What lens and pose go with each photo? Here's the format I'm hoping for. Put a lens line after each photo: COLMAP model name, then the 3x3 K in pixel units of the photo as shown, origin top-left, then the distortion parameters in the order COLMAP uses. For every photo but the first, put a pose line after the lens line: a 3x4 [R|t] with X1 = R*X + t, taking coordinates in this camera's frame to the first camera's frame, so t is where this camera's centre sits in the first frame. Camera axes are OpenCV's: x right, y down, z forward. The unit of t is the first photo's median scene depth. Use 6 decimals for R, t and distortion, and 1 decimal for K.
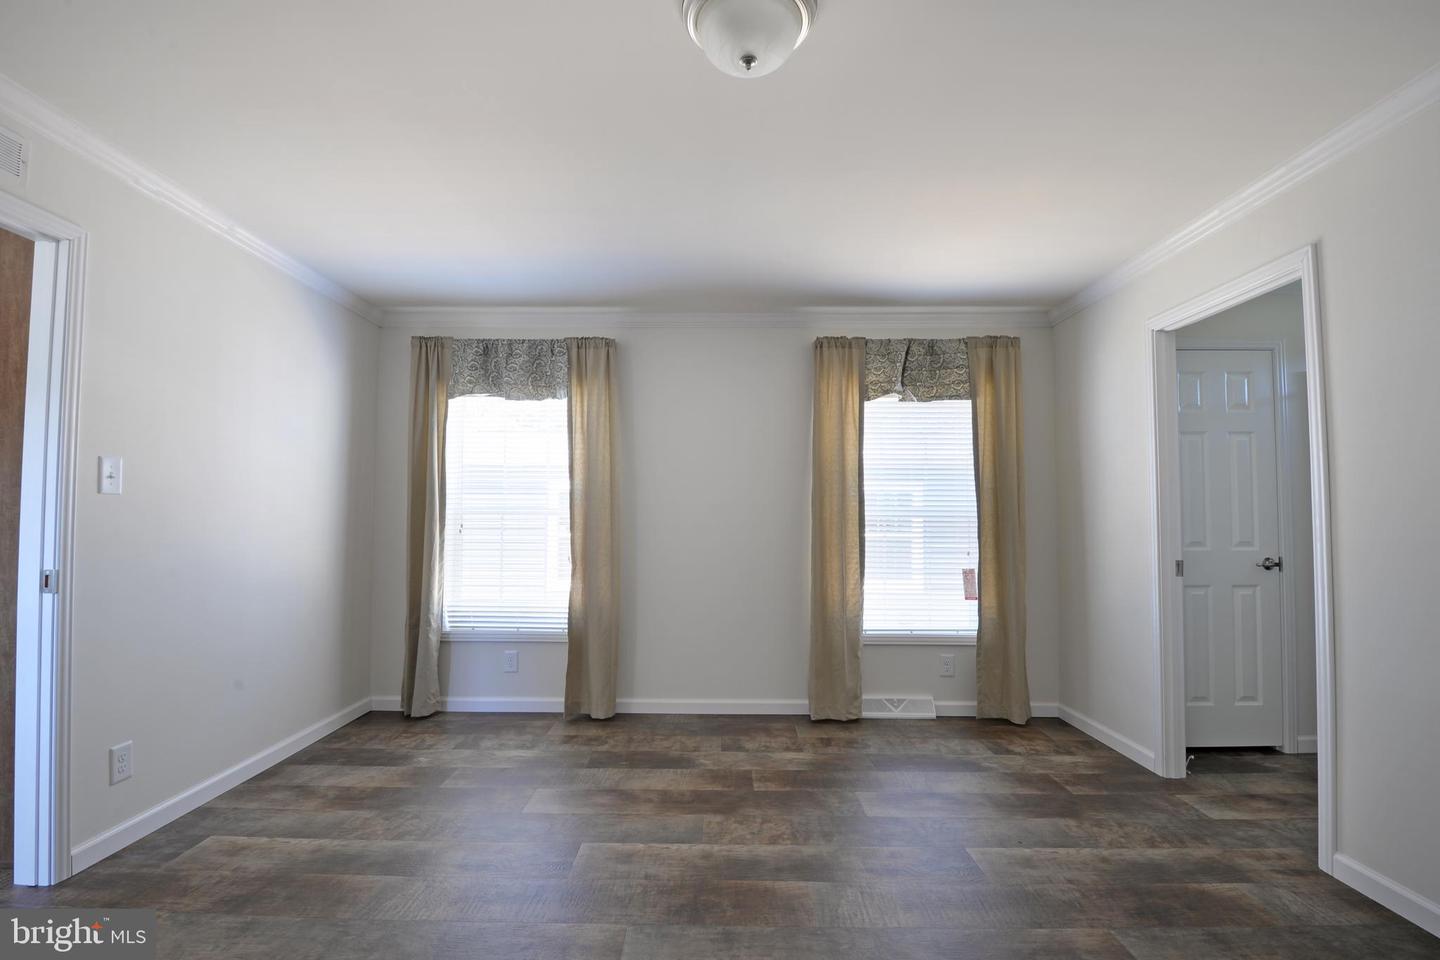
lens RADIAL K [[630.9, 0, 711.7], [0, 630.9, 492.5], [0, 0, 1]] dist [0.007959, -0.017326]
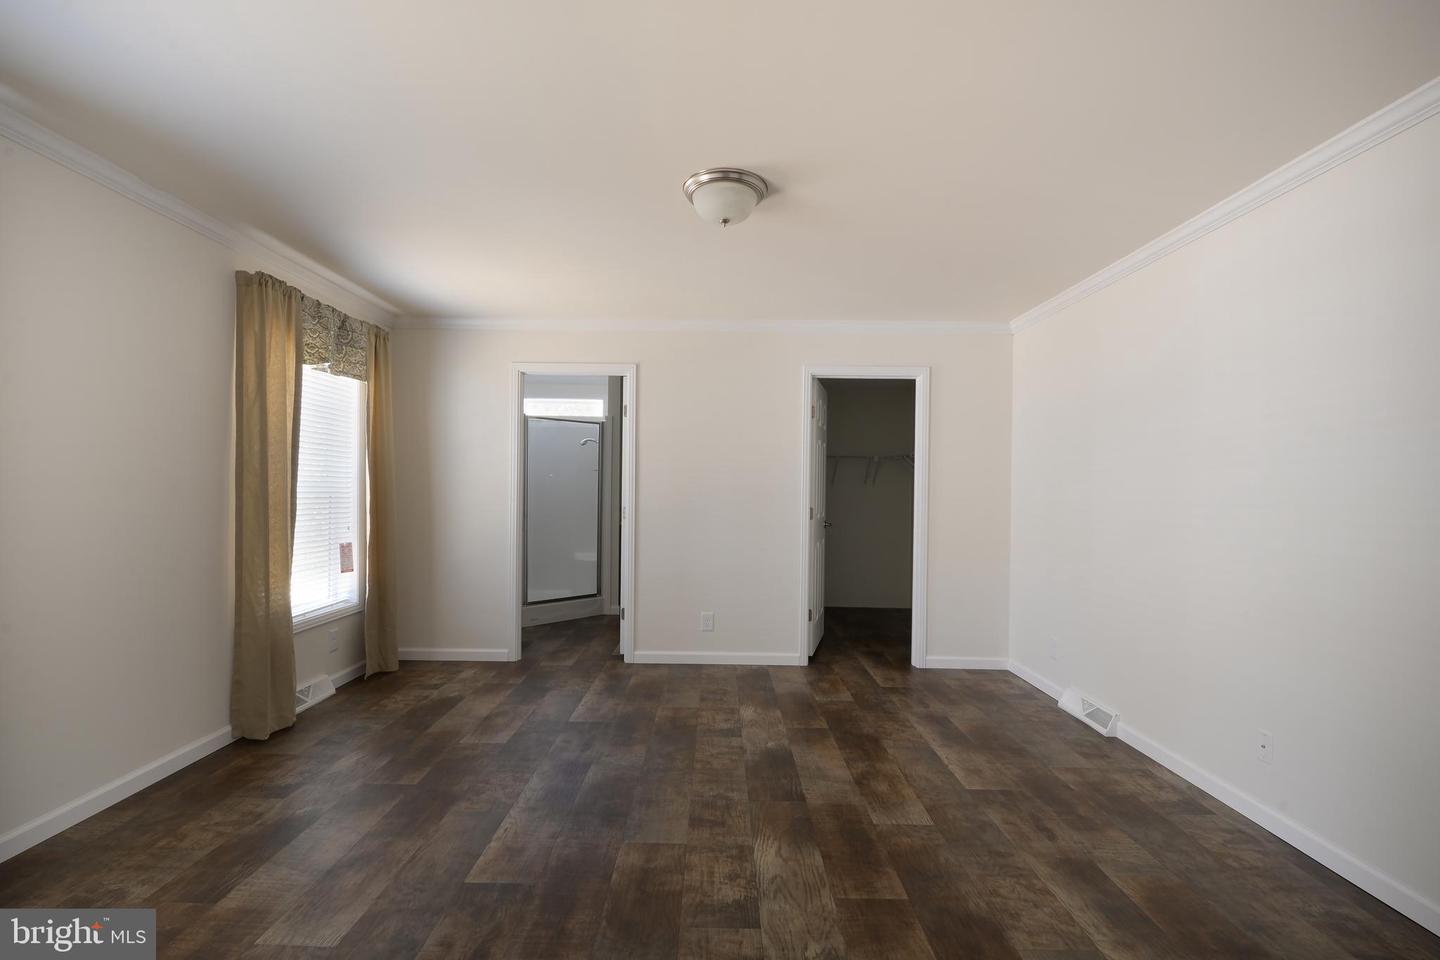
lens RADIAL K [[630.9, 0, 711.7], [0, 630.9, 492.5], [0, 0, 1]] dist [0.007959, -0.017326]
pose [[-0.004660, -0.009949, 0.999940, -0.667633], [-0.054271, 0.998479, 0.009681, -0.004530], [-0.998515, -0.054223, -0.005193, 0.433233]]
